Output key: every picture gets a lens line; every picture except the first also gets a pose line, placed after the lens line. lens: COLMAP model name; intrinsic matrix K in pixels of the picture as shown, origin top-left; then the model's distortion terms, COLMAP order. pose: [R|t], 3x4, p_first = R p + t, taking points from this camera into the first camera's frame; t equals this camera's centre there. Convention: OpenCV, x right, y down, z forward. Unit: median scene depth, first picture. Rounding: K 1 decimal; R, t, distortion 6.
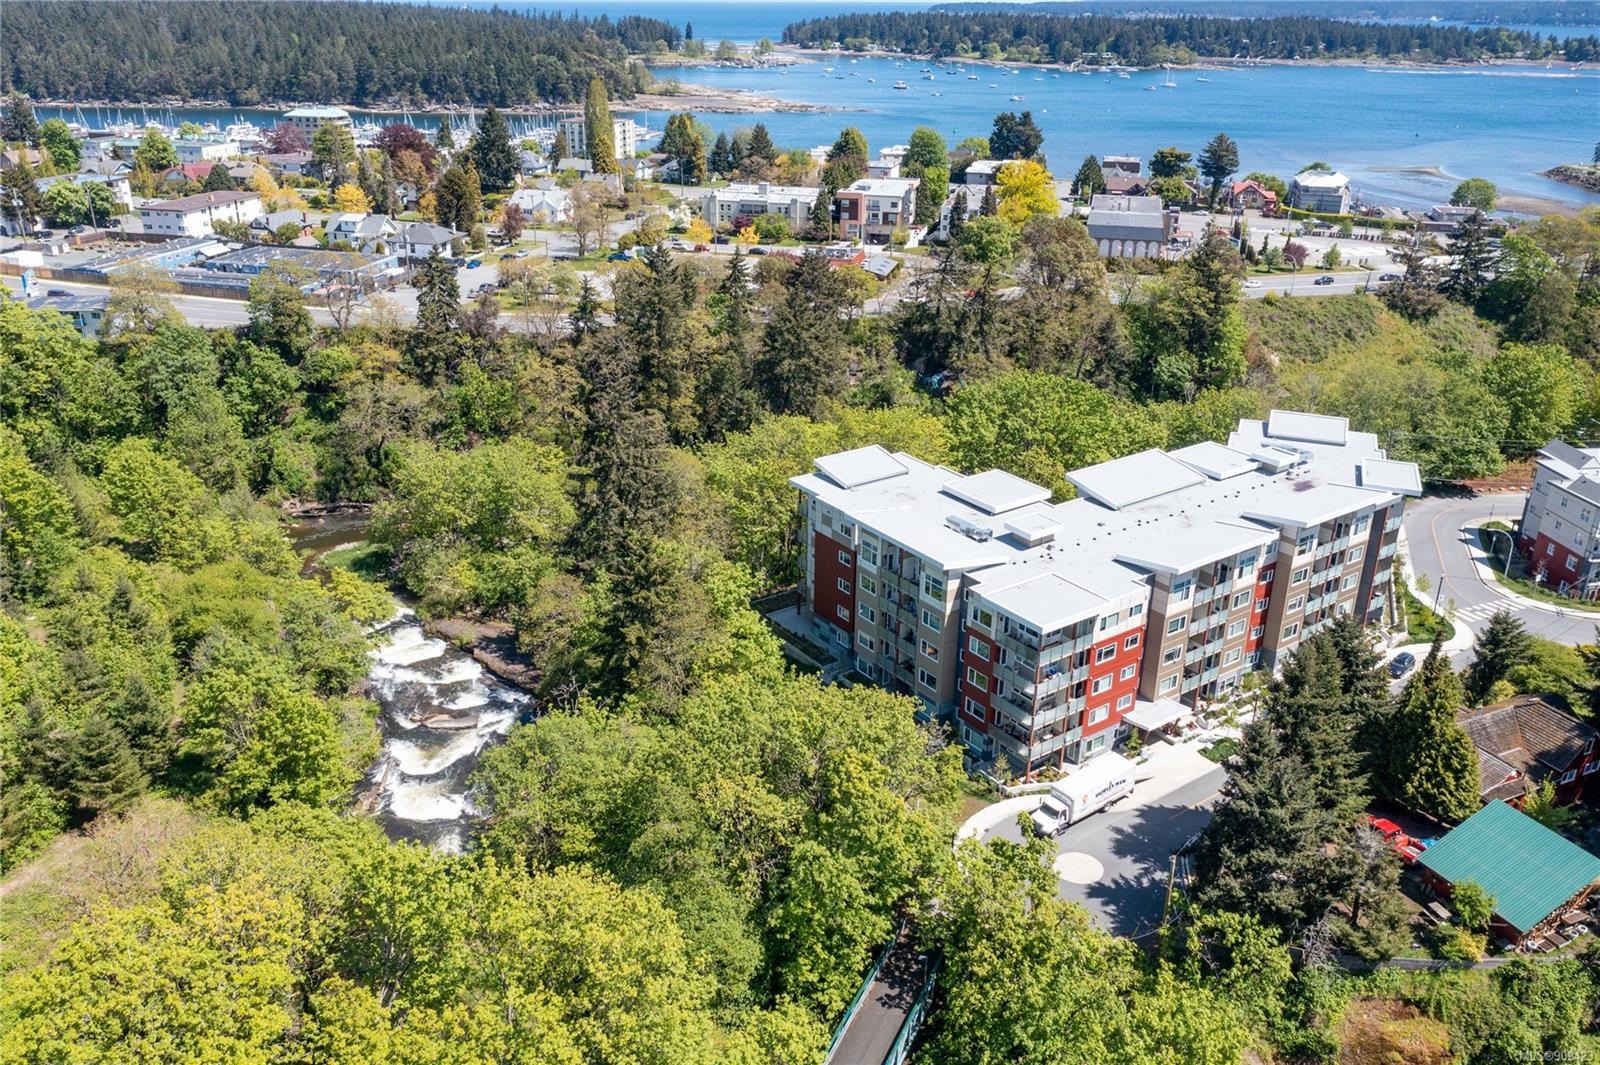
lens RADIAL K [[1253.8, 0, 800.3], [0, 1253.8, 531.3], [0, 0, 1]] dist [-0.002169, -0.003992]
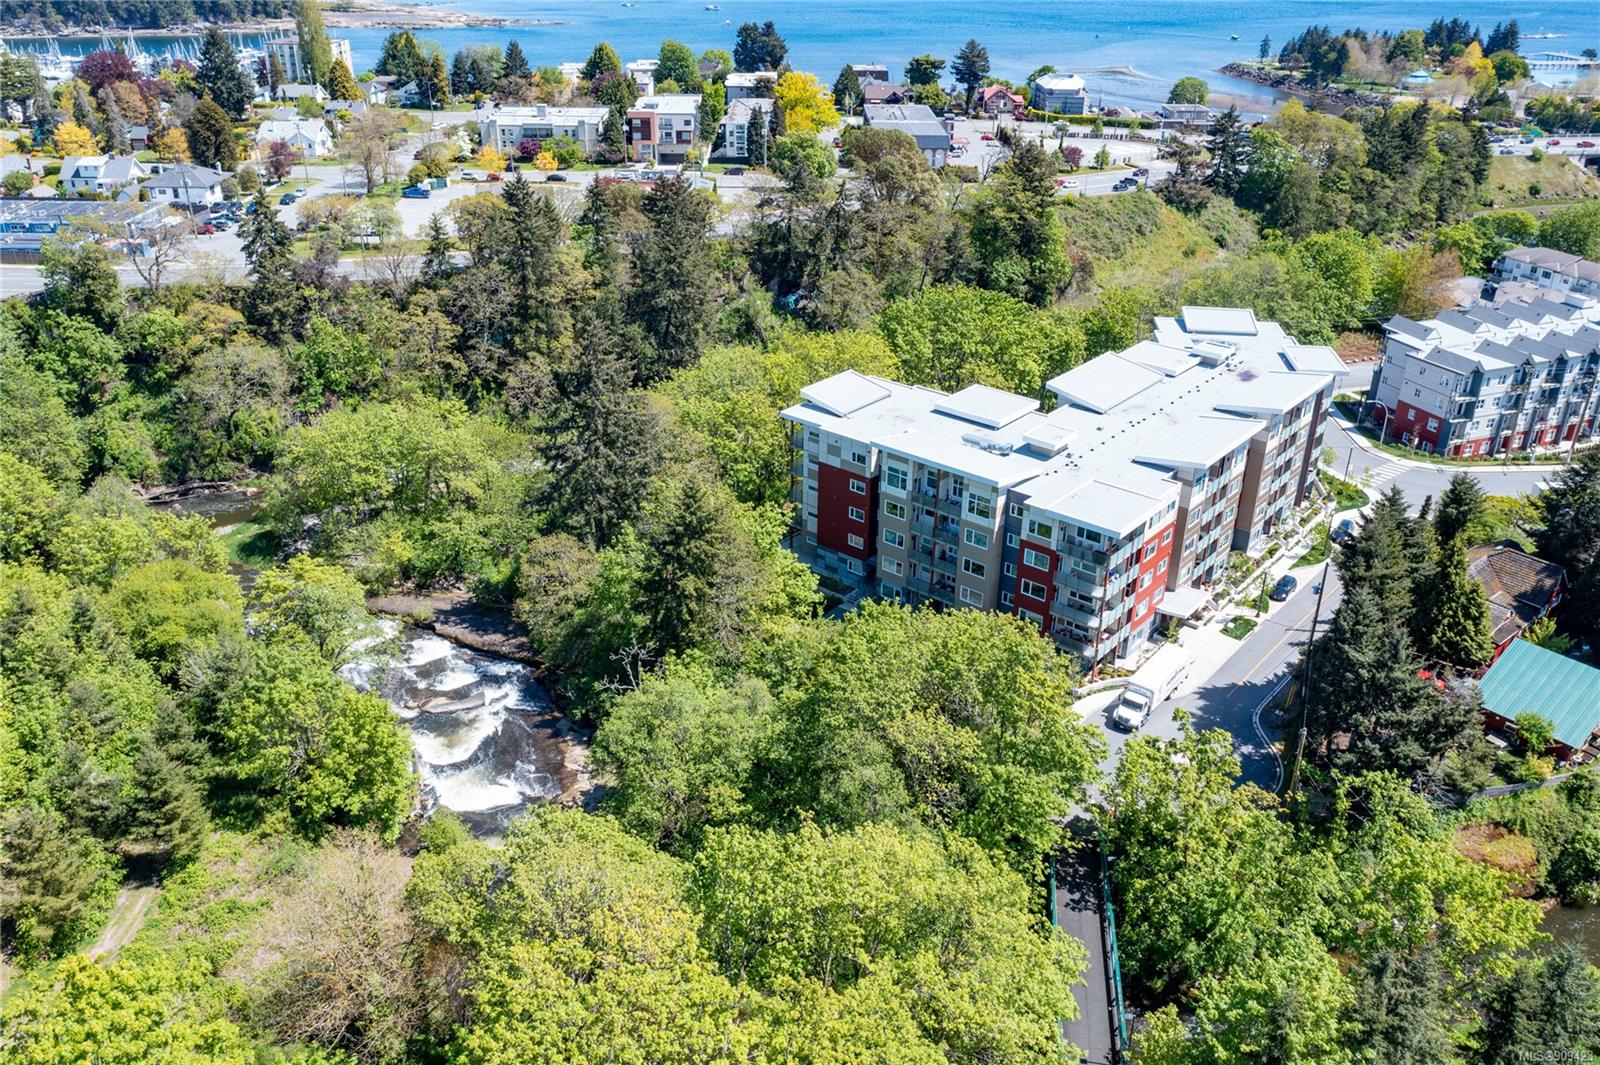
lens RADIAL K [[1253.8, 0, 799.1], [0, 1253.8, 534.6], [0, 0, 1]] dist [-0.002169, -0.003992]
pose [[0.968722, -0.111014, 0.221934, -0.188327], [0.096315, 0.992443, 0.076025, -0.016634], [-0.228696, -0.052271, 0.972093, 0.031752]]
